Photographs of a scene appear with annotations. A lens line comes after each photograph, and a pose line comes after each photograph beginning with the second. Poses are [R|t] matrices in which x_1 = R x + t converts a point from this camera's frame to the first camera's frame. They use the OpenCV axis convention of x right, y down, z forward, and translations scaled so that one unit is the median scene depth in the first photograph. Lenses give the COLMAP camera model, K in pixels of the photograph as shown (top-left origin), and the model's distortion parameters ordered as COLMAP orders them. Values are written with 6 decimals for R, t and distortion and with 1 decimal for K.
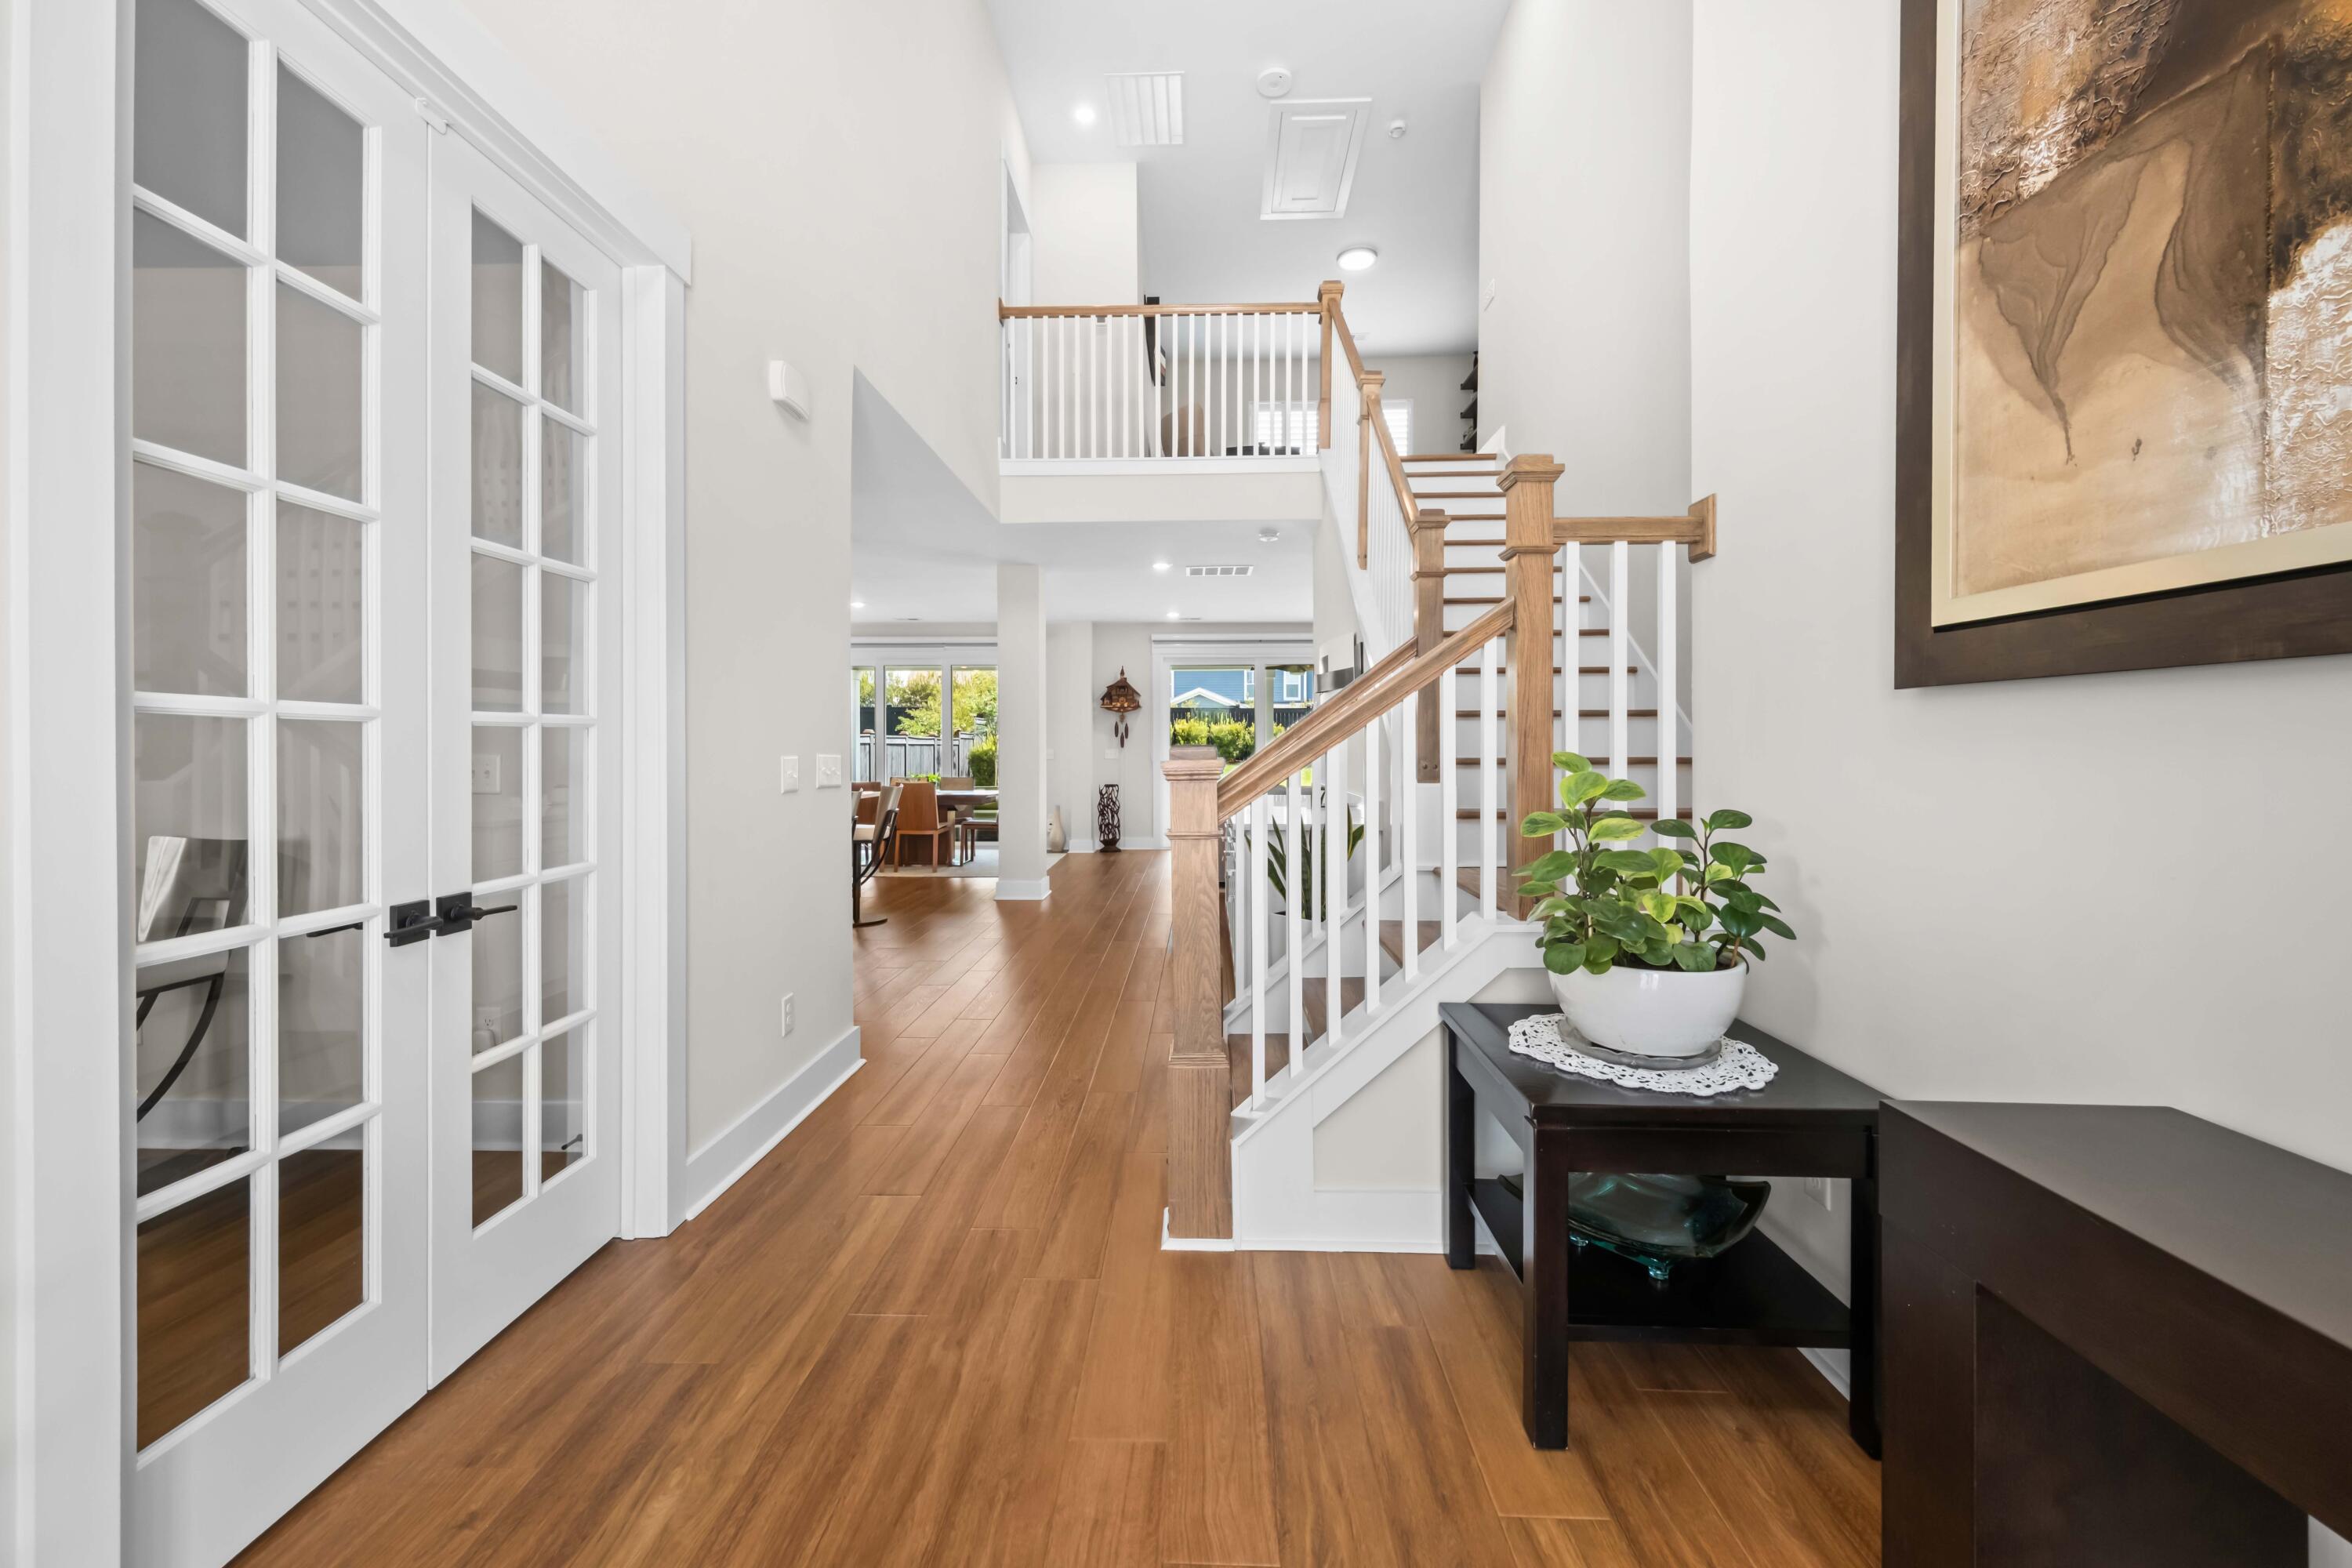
lens RADIAL K [[953.2, 0, 1176.6], [0, 953.2, 749.8], [0, 0, 1]] dist [0.026892, 0.000012]
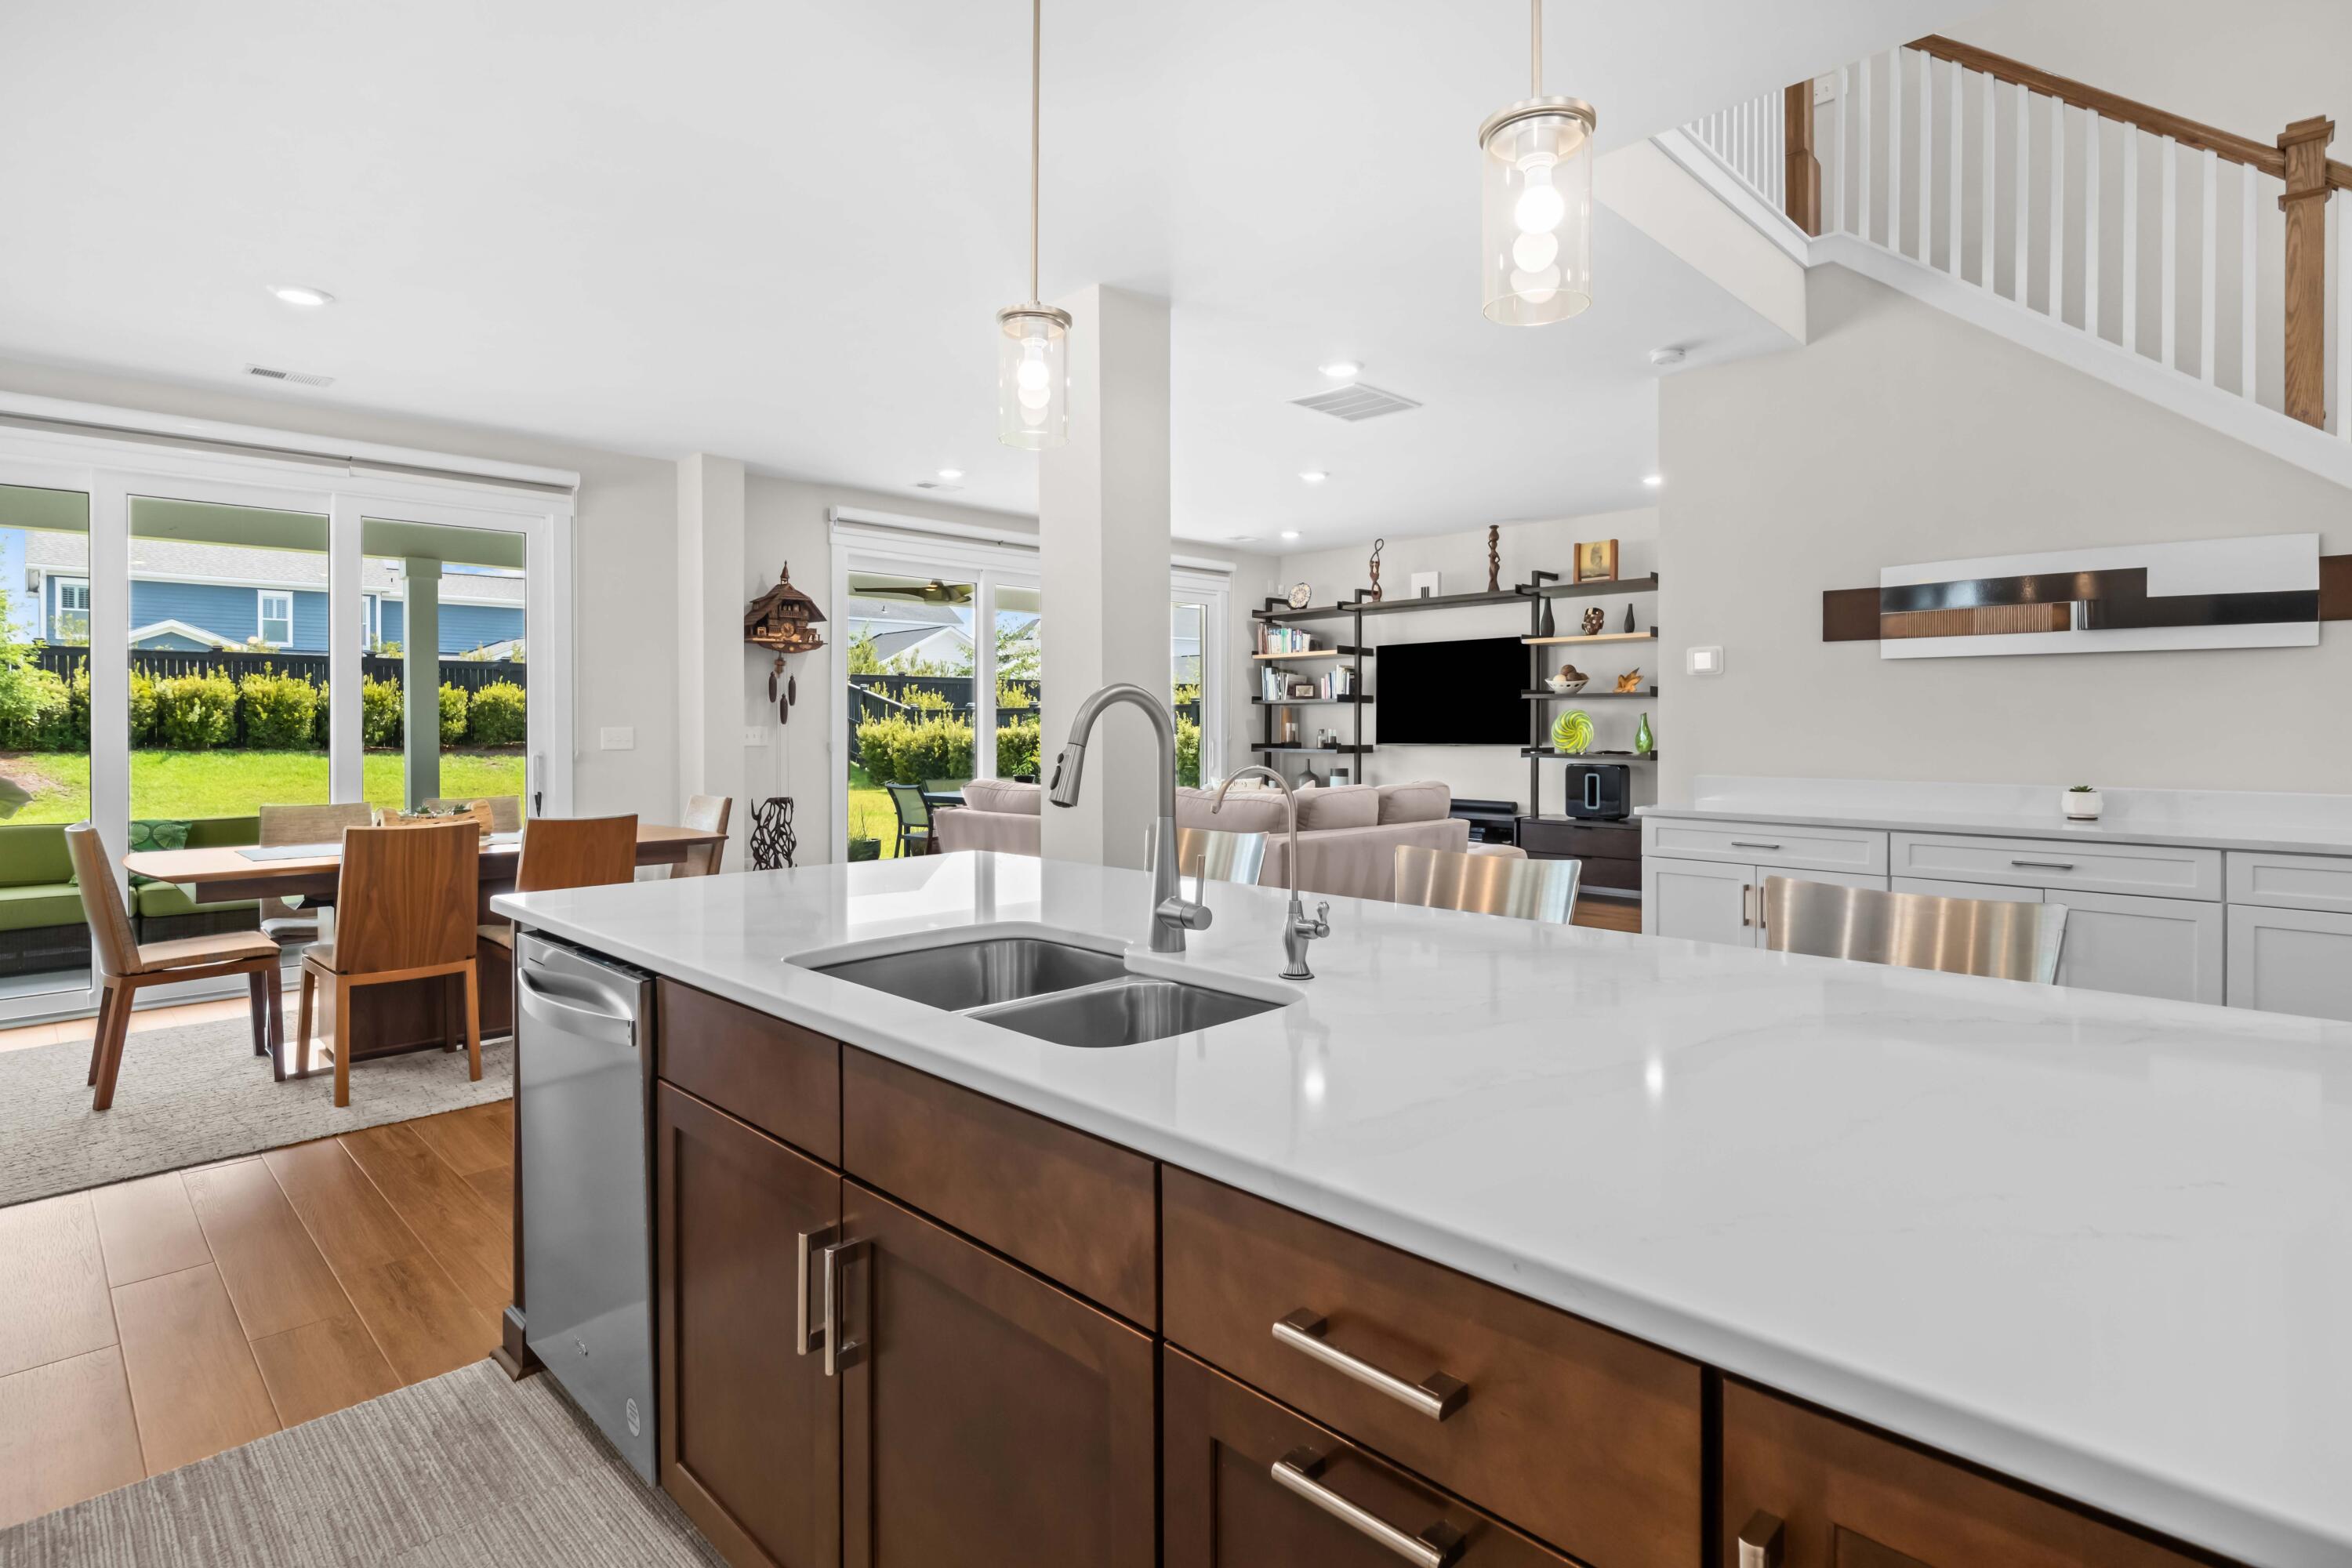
lens RADIAL K [[1164.4, 0, 1167.7], [0, 1164.4, 728.8], [0, 0, 1]] dist [0.000767, -0.000576]
pose [[0.687717, -0.011379, 0.725890, -2.228838], [0.007132, 0.999935, 0.008917, -0.024718], [-0.725944, -0.000955, 0.687753, 2.616831]]
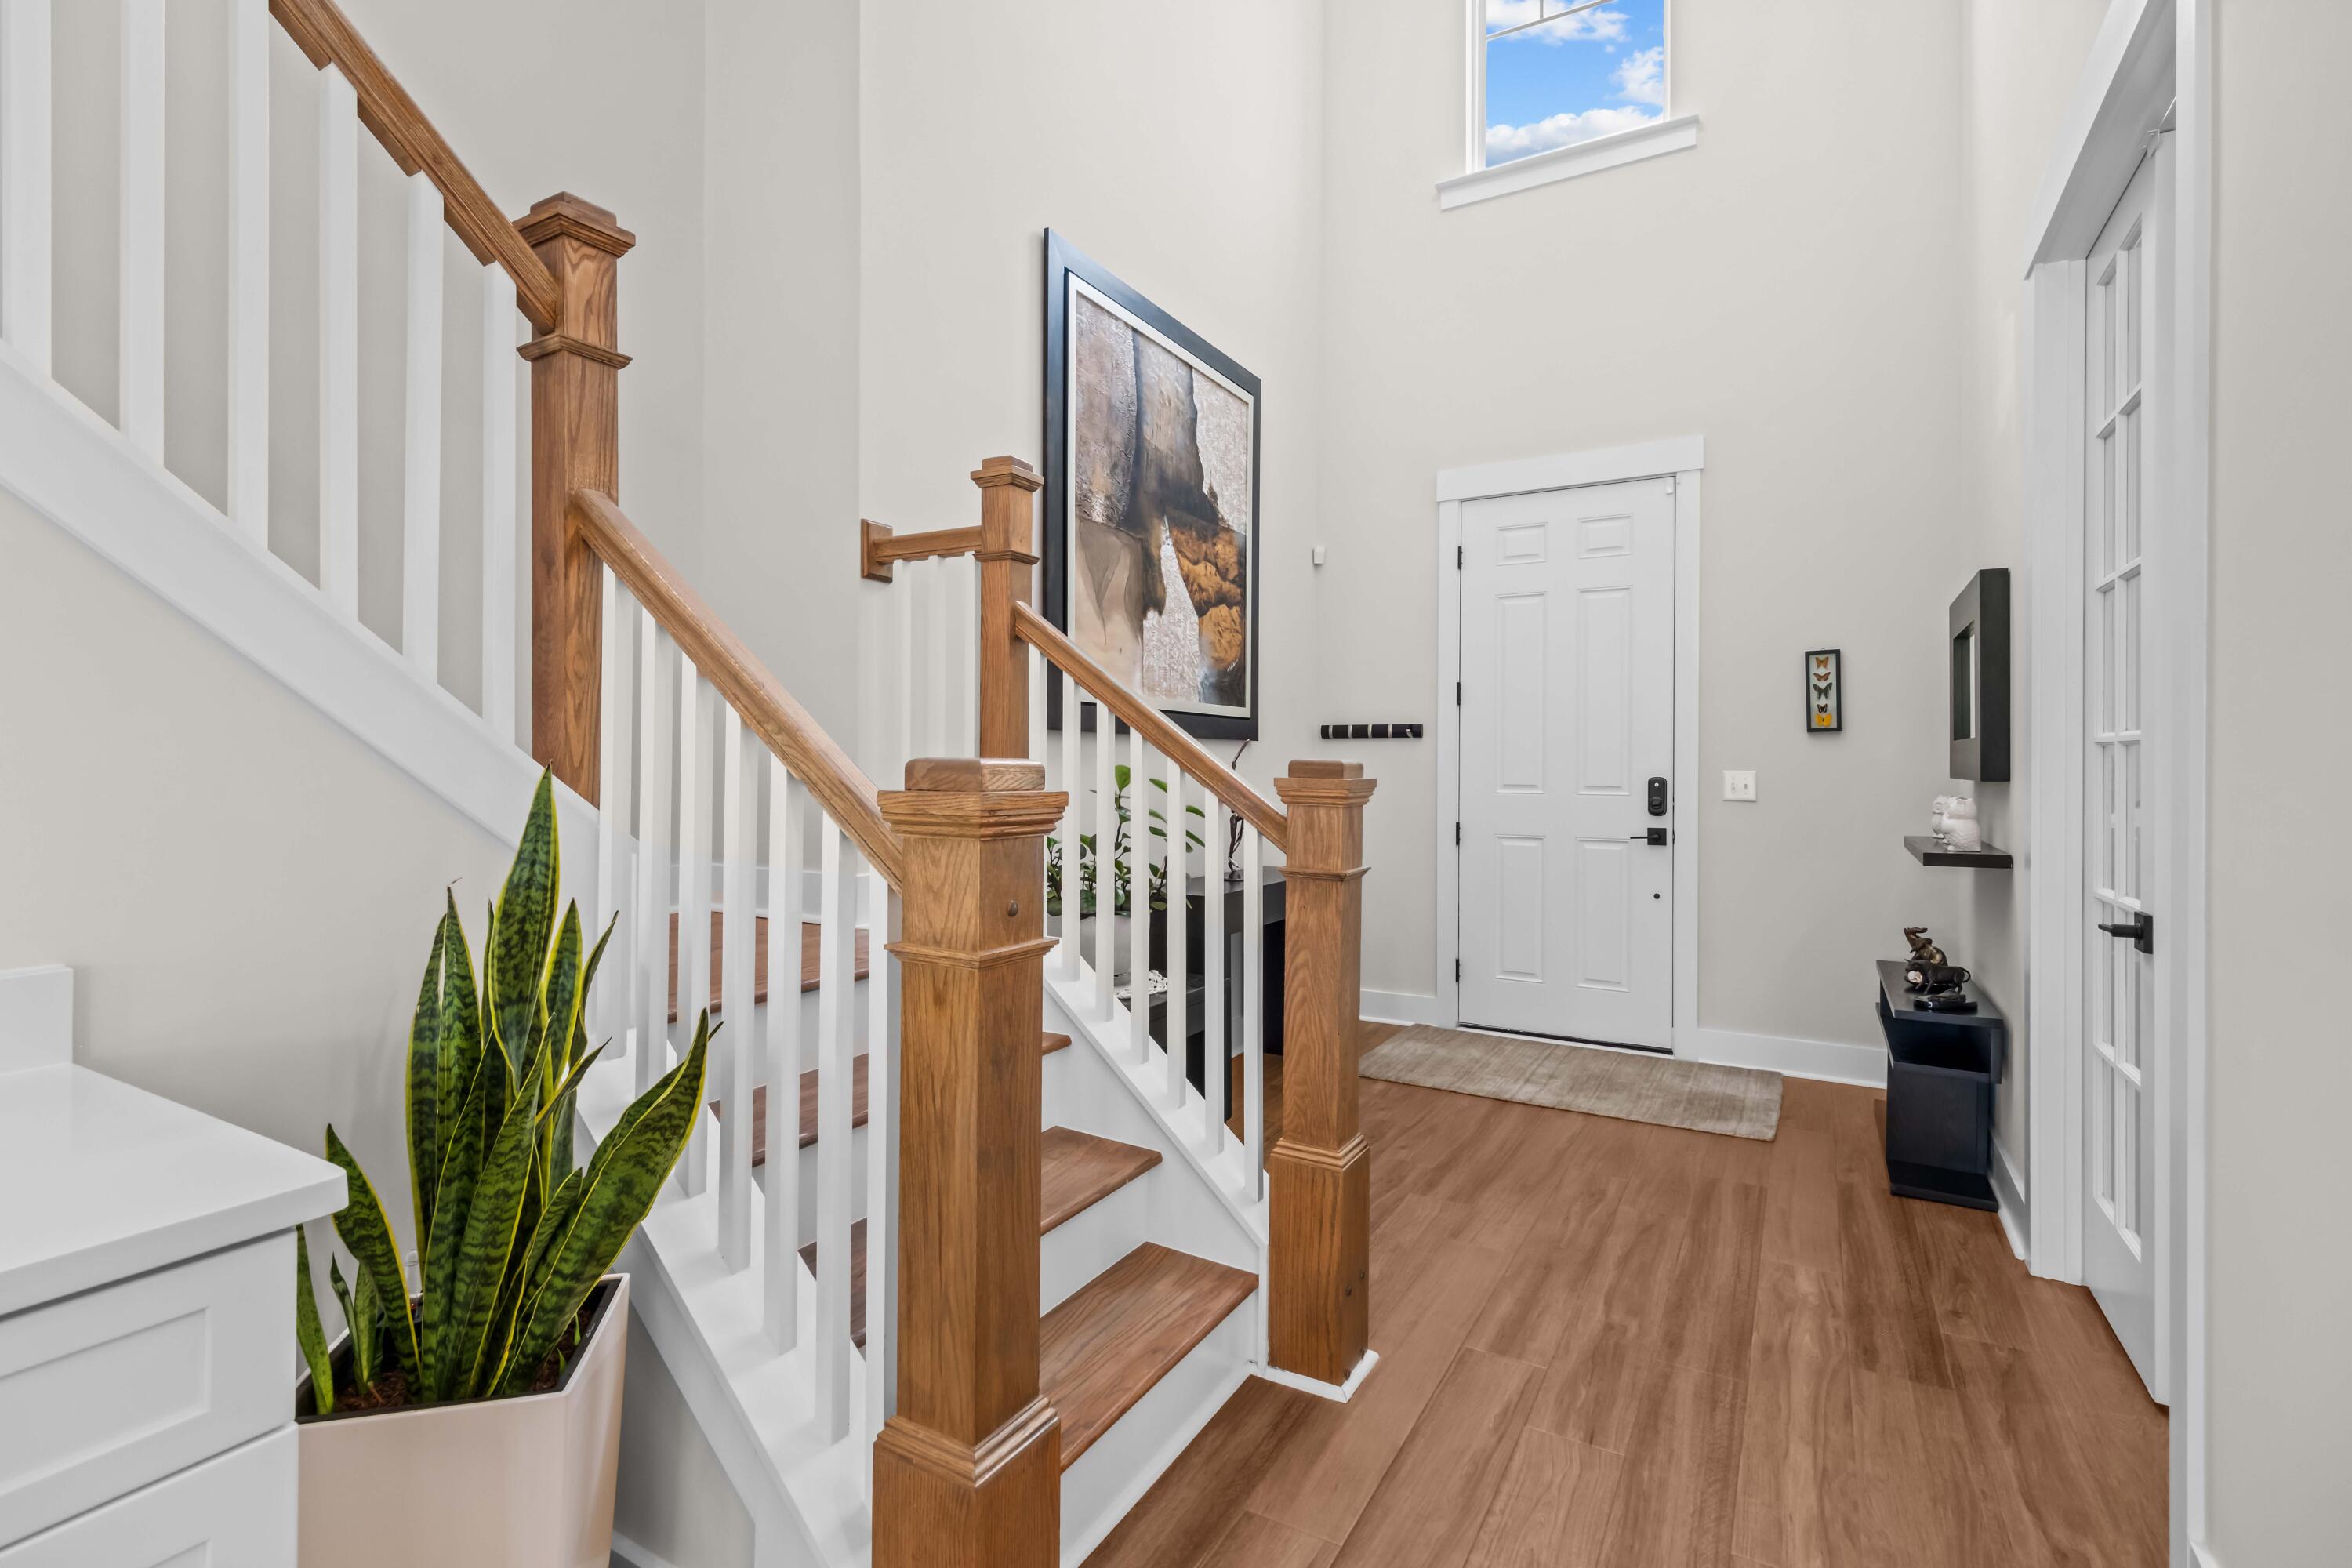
lens RADIAL K [[1106.5, 0, 1165.6], [0, 1106.5, 757.3], [0, 0, 1]] dist [0.000794, -0.000274]
pose [[-0.876693, -0.006037, 0.481013, -0.399054], [-0.008004, 0.999966, -0.002037, -0.007861], [-0.480984, -0.005635, -0.876711, 2.440596]]
